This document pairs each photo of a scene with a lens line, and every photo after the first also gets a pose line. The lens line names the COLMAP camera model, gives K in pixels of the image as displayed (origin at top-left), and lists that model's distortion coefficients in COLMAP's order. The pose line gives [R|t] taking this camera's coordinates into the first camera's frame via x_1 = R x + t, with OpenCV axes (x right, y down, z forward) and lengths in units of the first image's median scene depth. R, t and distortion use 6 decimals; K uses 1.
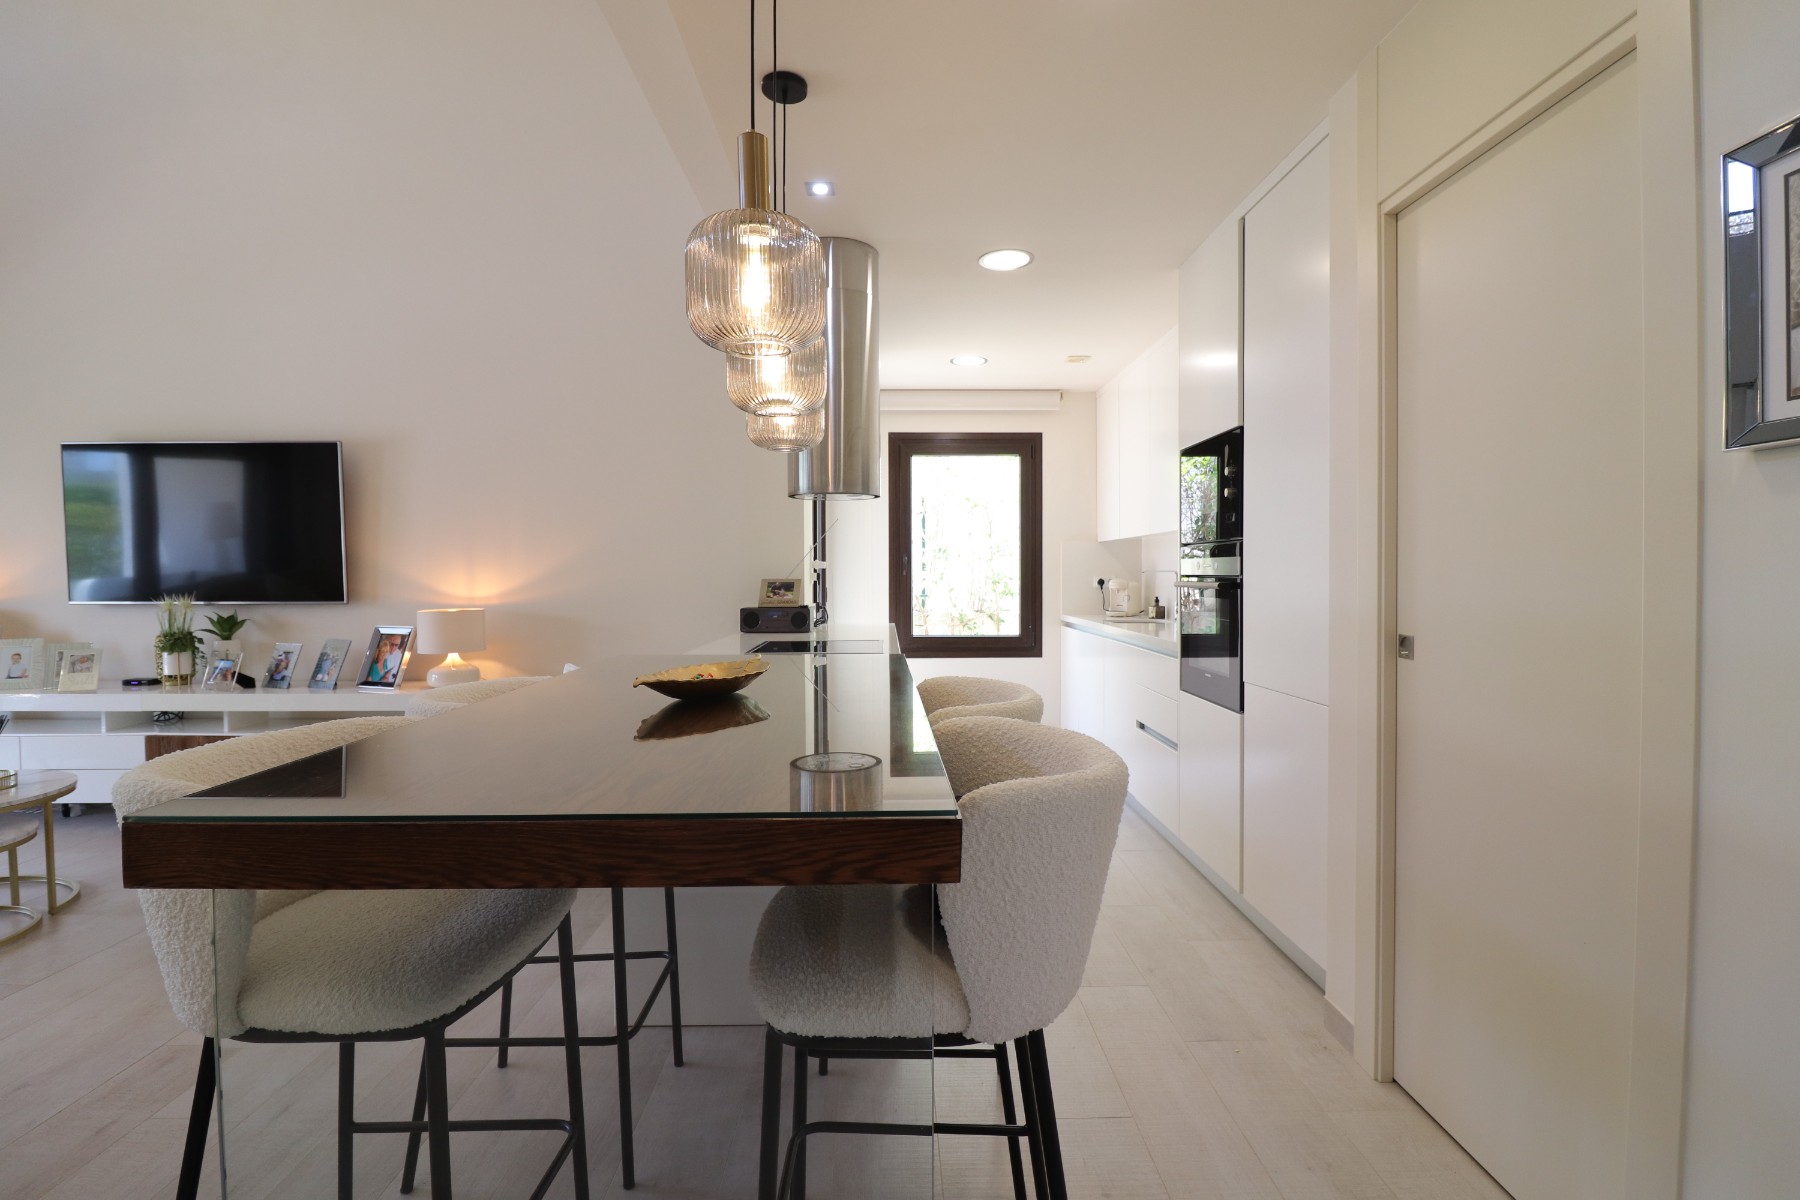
lens RADIAL K [[838.8, 0, 900.0], [0, 838.8, 585.5], [0, 0, 1]] dist [-0.001068, -0.012905]
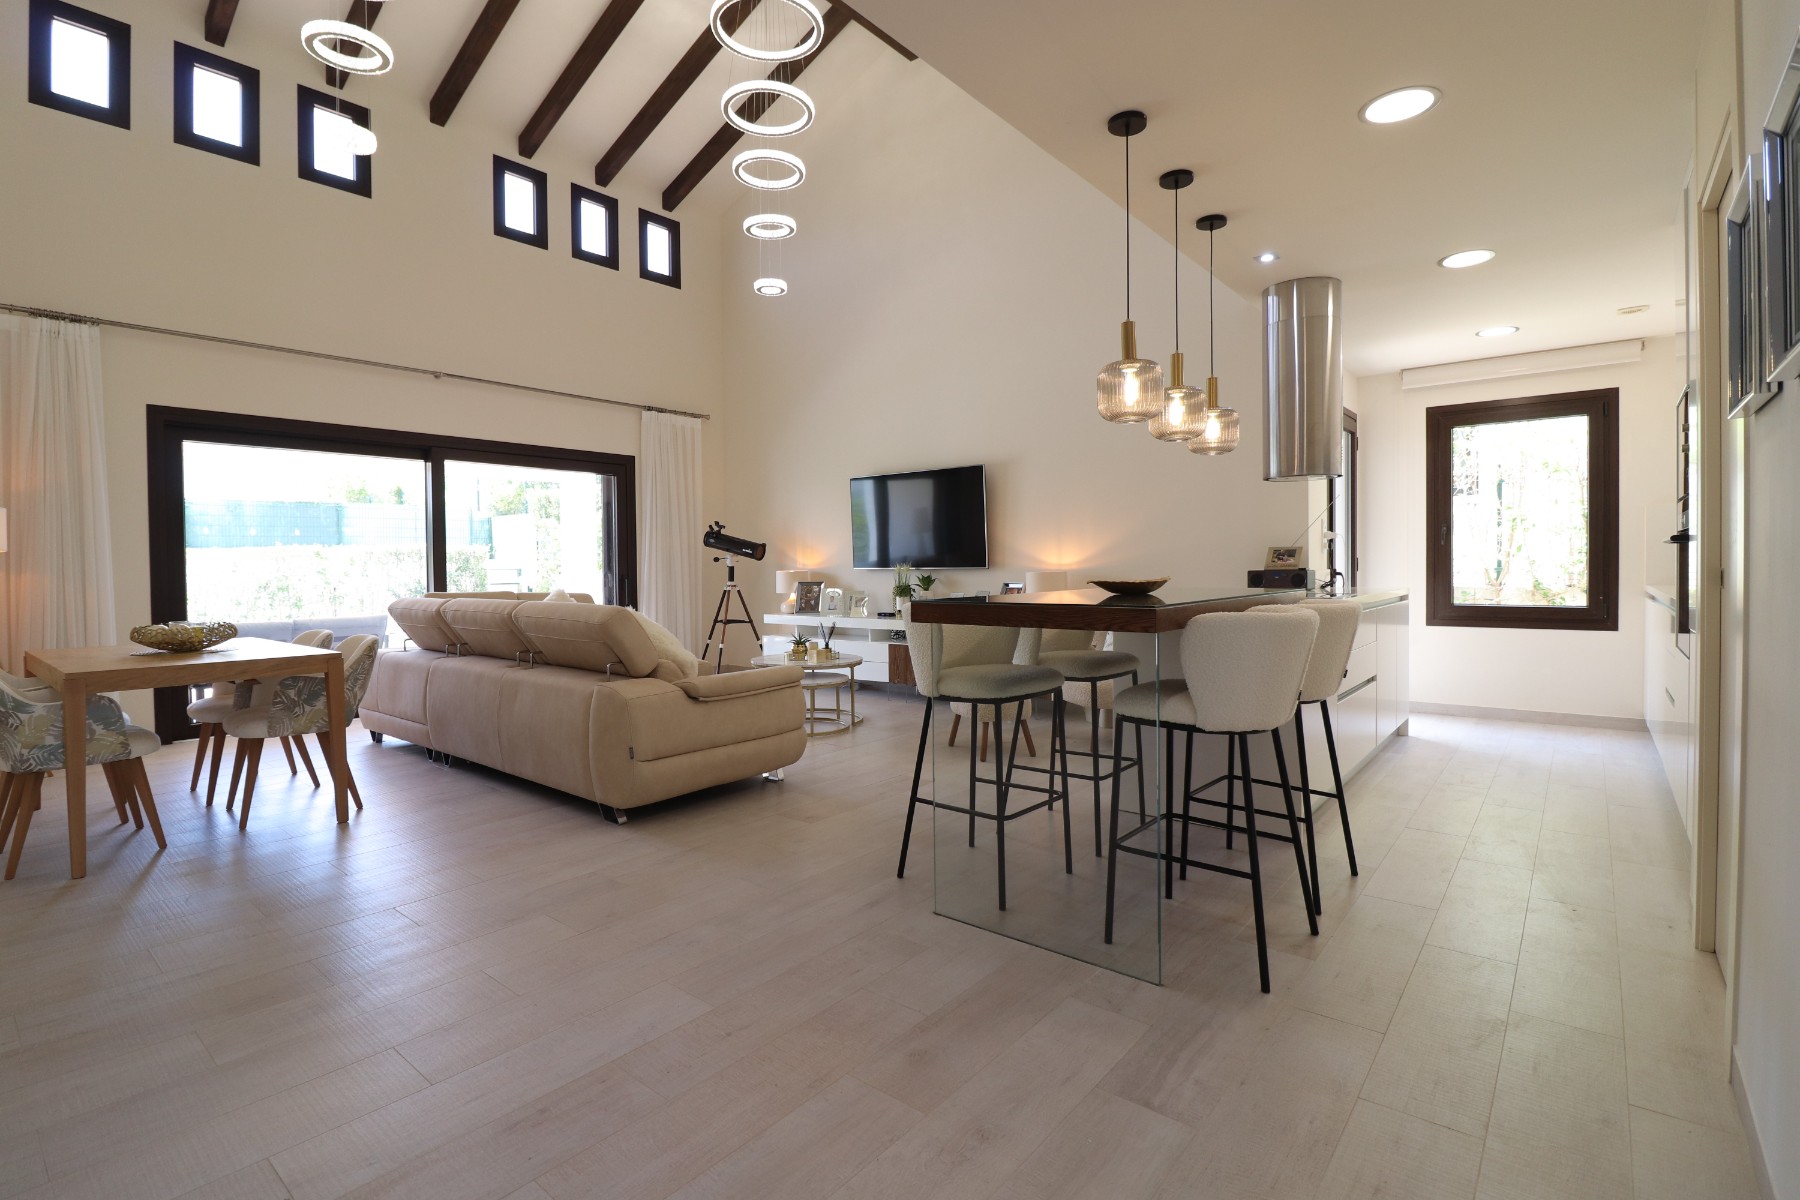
lens RADIAL K [[838.8, 0, 900.0], [0, 838.8, 585.5], [0, 0, 1]] dist [-0.001068, -0.012905]
pose [[0.762353, 0.009477, -0.647093, 0.221830], [0.000040, 0.999892, 0.014692, 0.030483], [0.647162, -0.011226, 0.762270, -0.292746]]
